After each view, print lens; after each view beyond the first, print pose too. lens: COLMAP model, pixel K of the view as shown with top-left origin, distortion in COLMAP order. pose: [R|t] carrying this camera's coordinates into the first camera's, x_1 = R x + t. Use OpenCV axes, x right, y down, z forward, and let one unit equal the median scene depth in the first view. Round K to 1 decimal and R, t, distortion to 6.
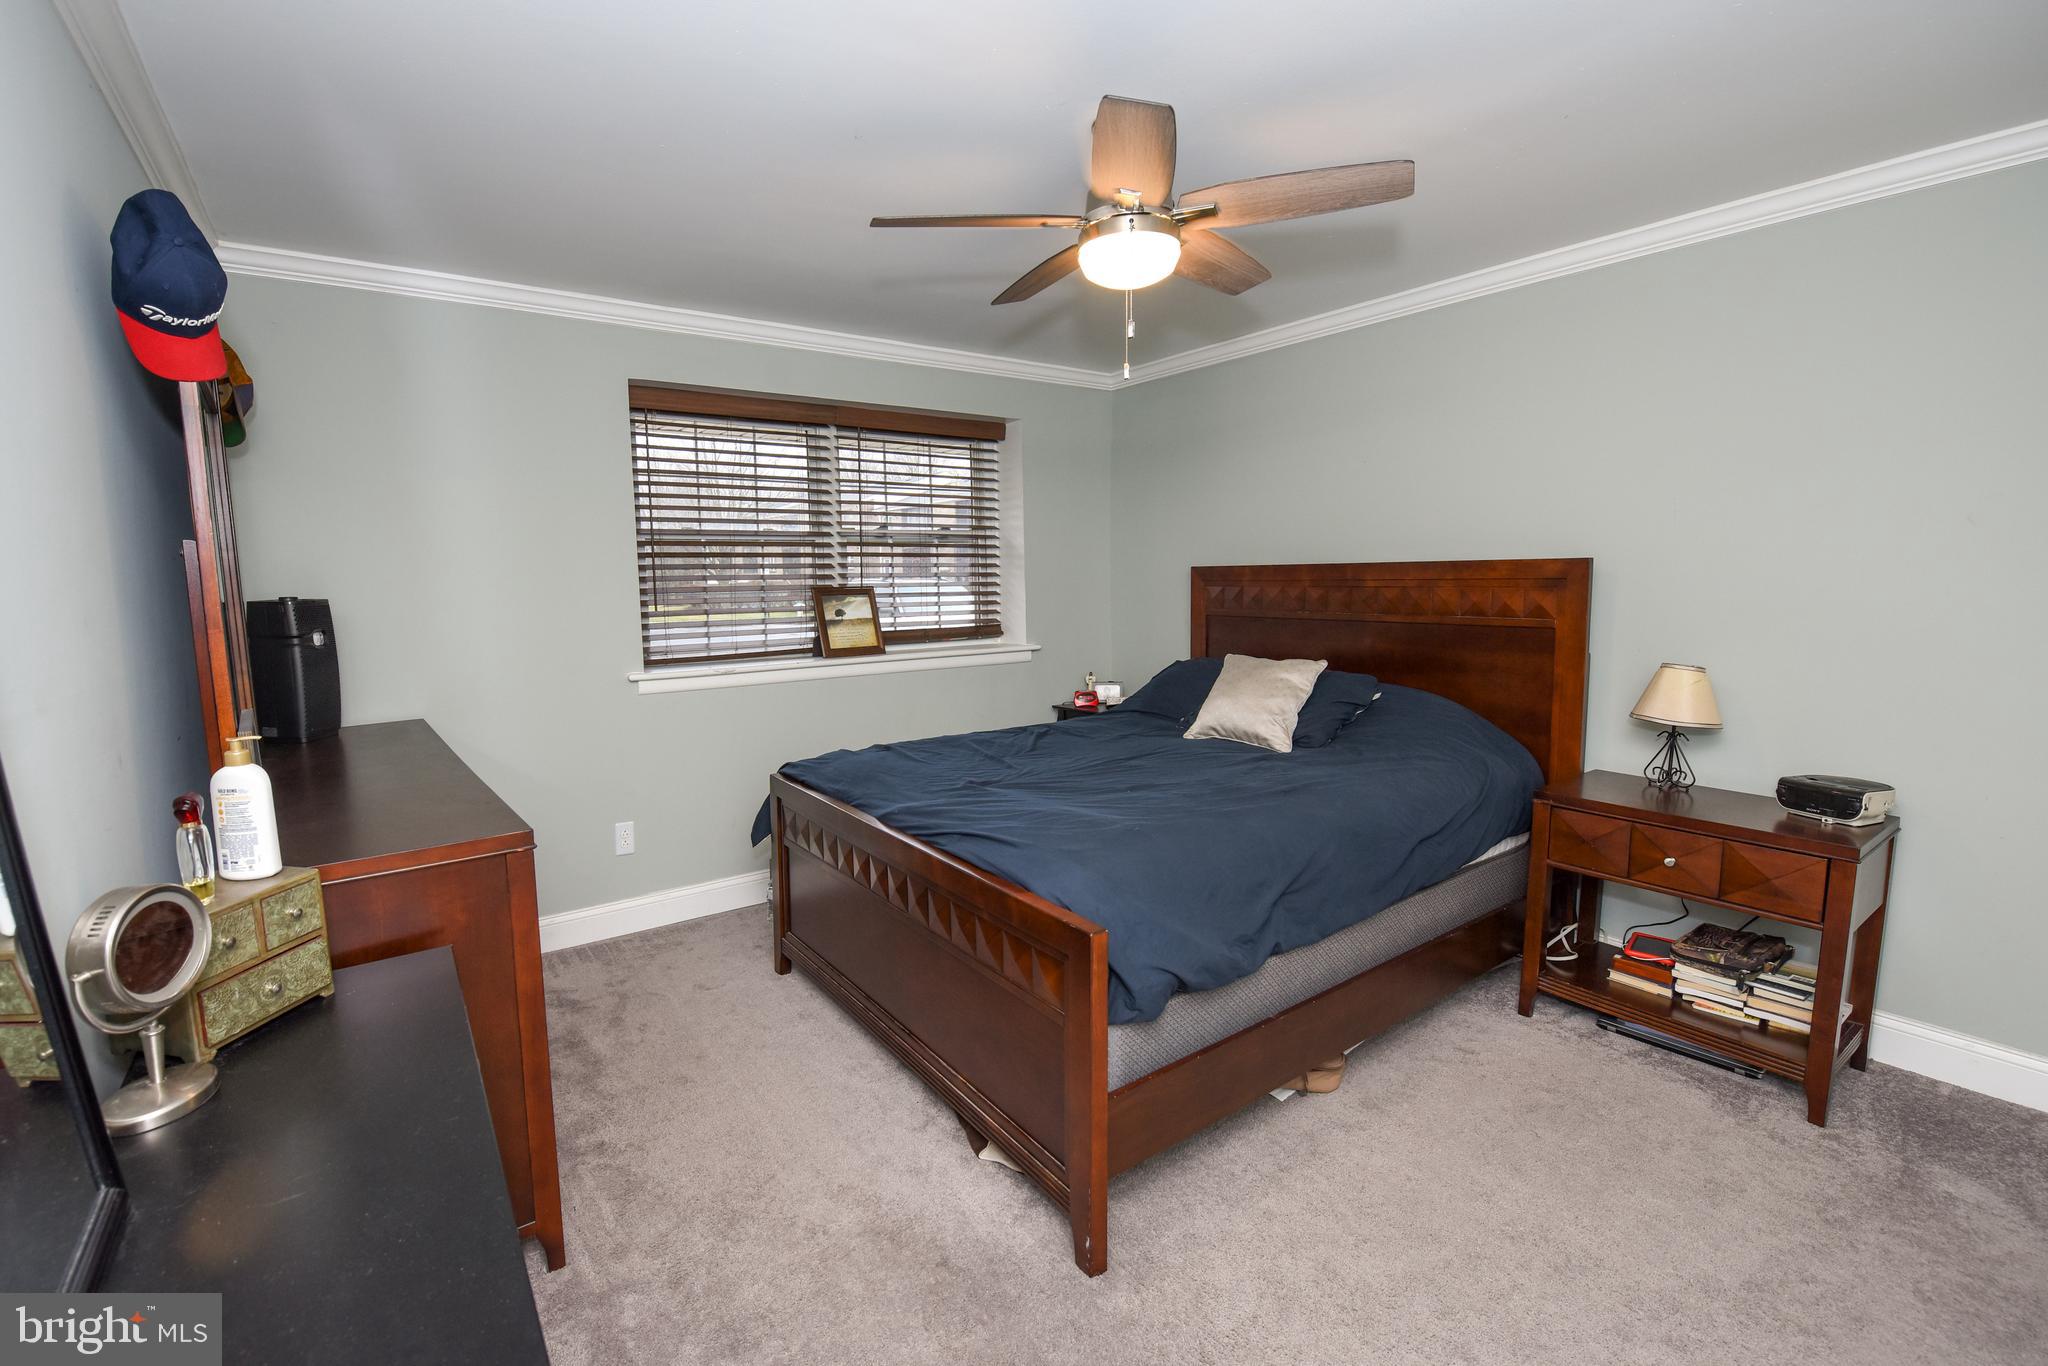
lens RADIAL K [[879.5, 0, 982.8], [0, 879.5, 663.3], [0, 0, 1]] dist [-0.018346, -0.000178]
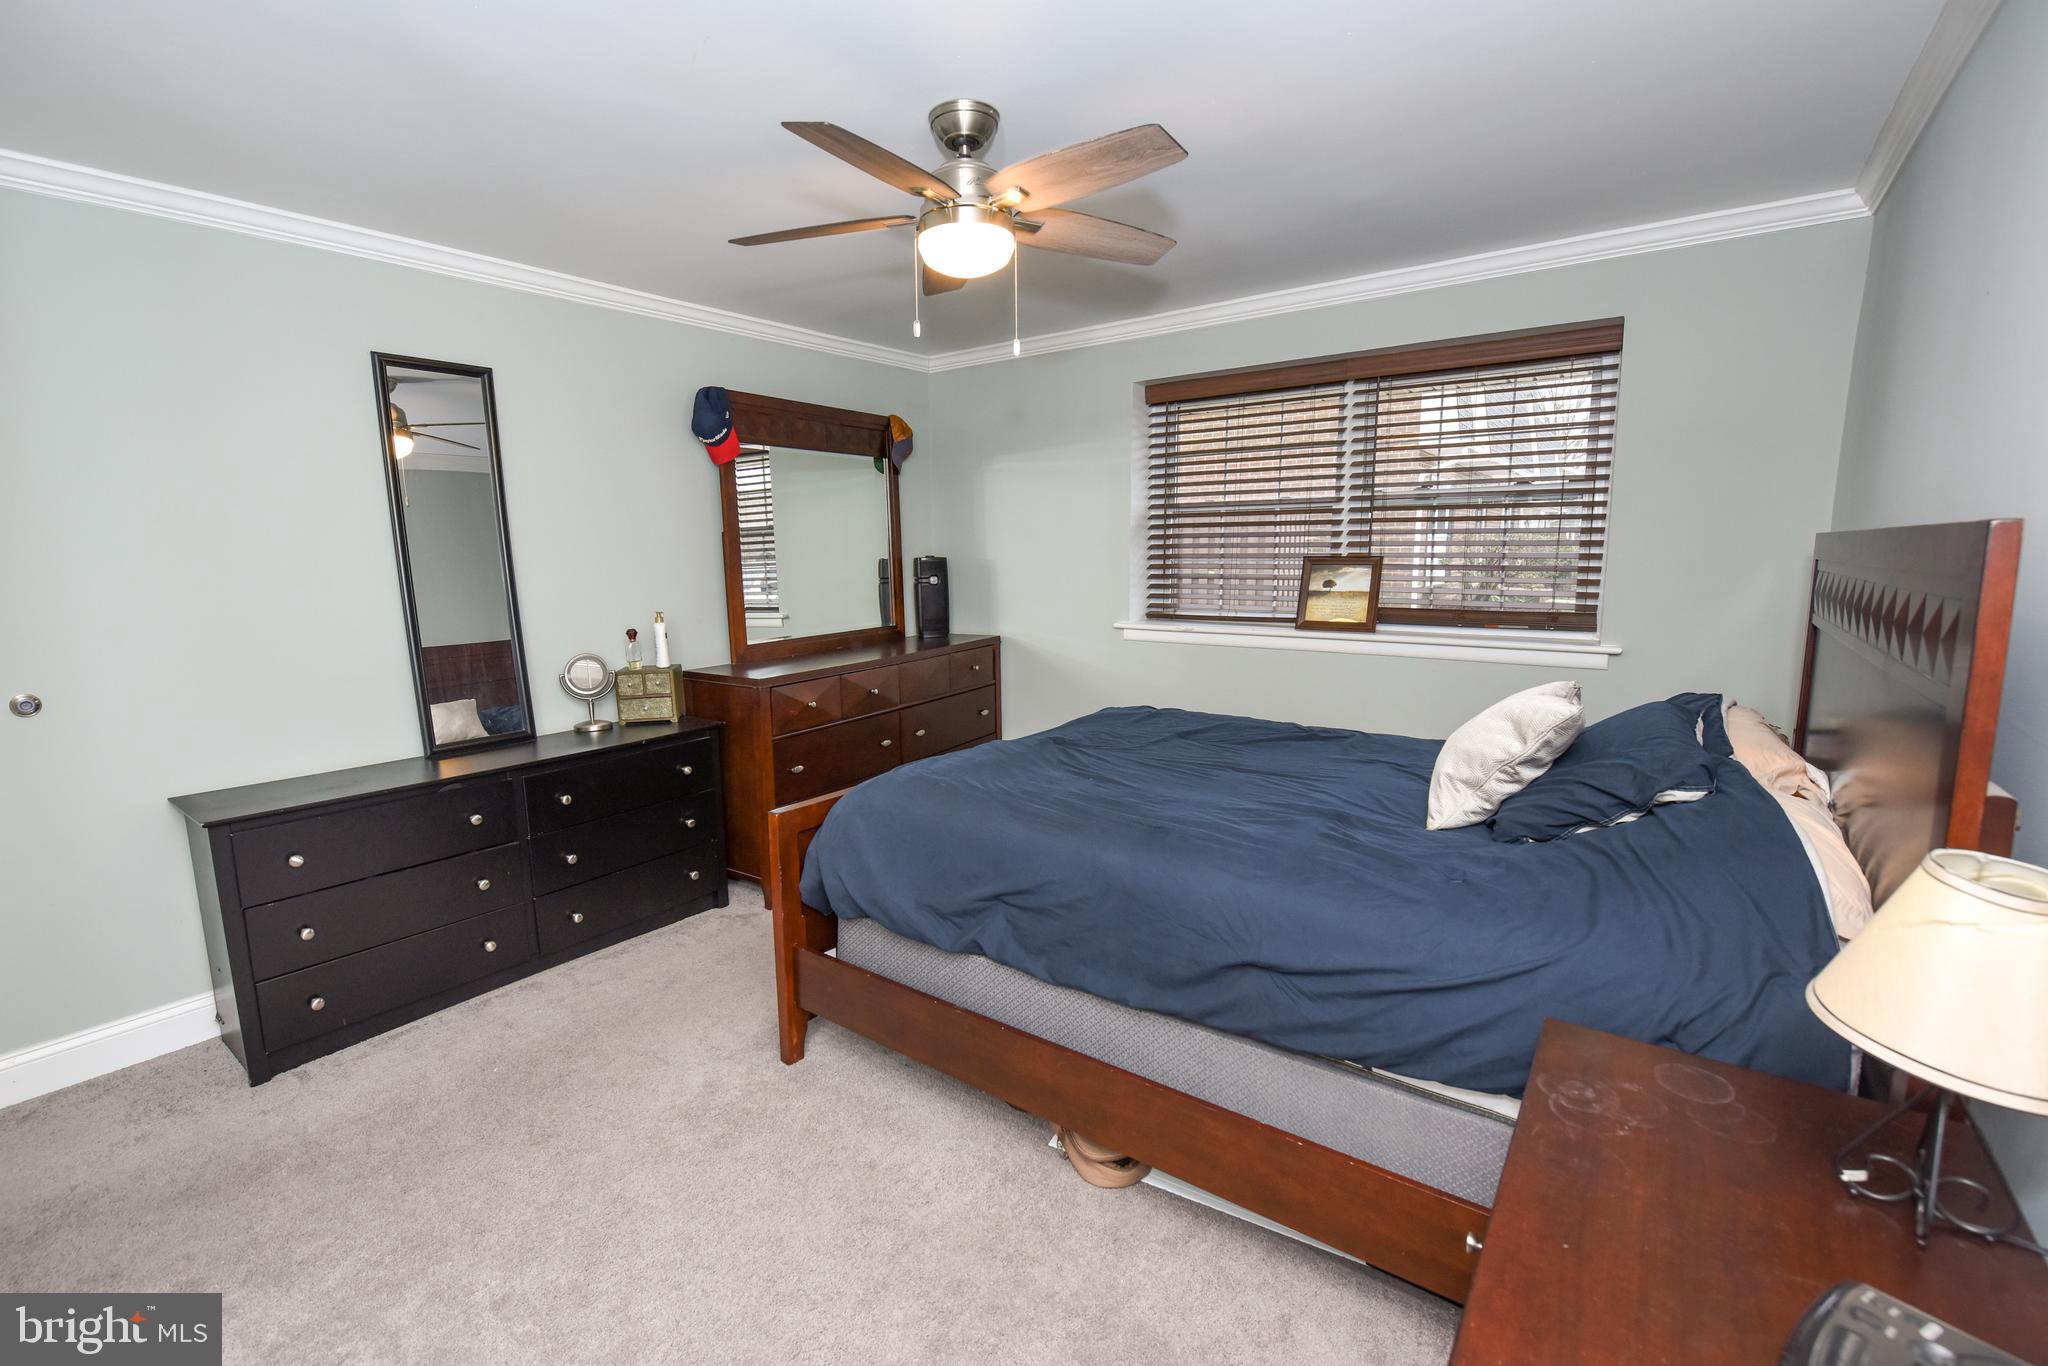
lens RADIAL K [[879.5, 0, 982.8], [0, 879.5, 663.3], [0, 0, 1]] dist [-0.018346, -0.000178]
pose [[0.298155, 0.133697, -0.945108, 0.629471], [-0.089799, 0.989679, 0.111673, -0.045092], [0.950284, 0.051574, 0.307083, 0.367193]]
